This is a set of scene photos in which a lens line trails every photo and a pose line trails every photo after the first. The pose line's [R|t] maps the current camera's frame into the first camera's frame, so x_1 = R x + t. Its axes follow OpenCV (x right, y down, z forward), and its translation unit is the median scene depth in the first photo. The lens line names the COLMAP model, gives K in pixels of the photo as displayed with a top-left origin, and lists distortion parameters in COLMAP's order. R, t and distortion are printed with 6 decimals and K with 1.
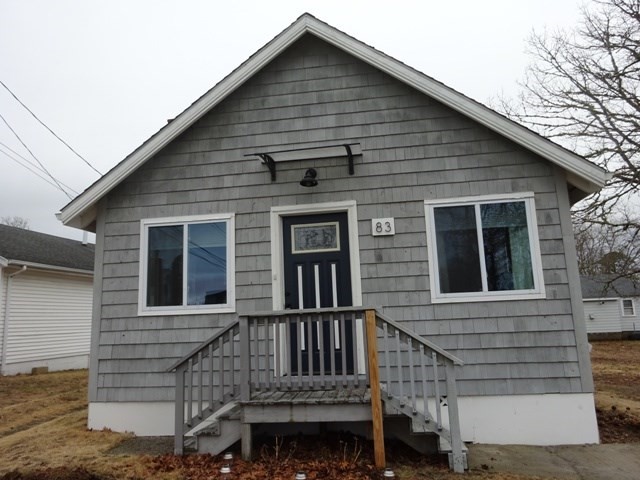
lens RADIAL K [[473.7, 0, 319.4], [0, 473.7, 238.4], [0, 0, 1]] dist [-0.001970, -0.002269]
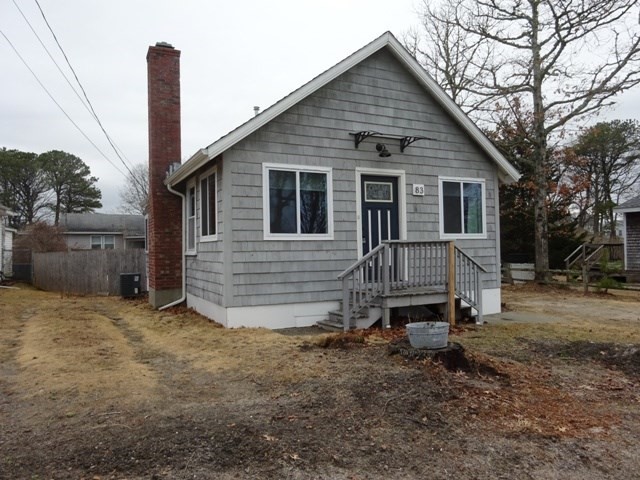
lens RADIAL K [[473.7, 0, 319.8], [0, 473.7, 240.4], [0, 0, 1]] dist [-0.001970, -0.002269]
pose [[0.822191, 0.038096, 0.567936, -0.991472], [-0.109722, 0.989653, 0.092458, 0.031367], [-0.558537, -0.138334, 0.817863, -0.121725]]
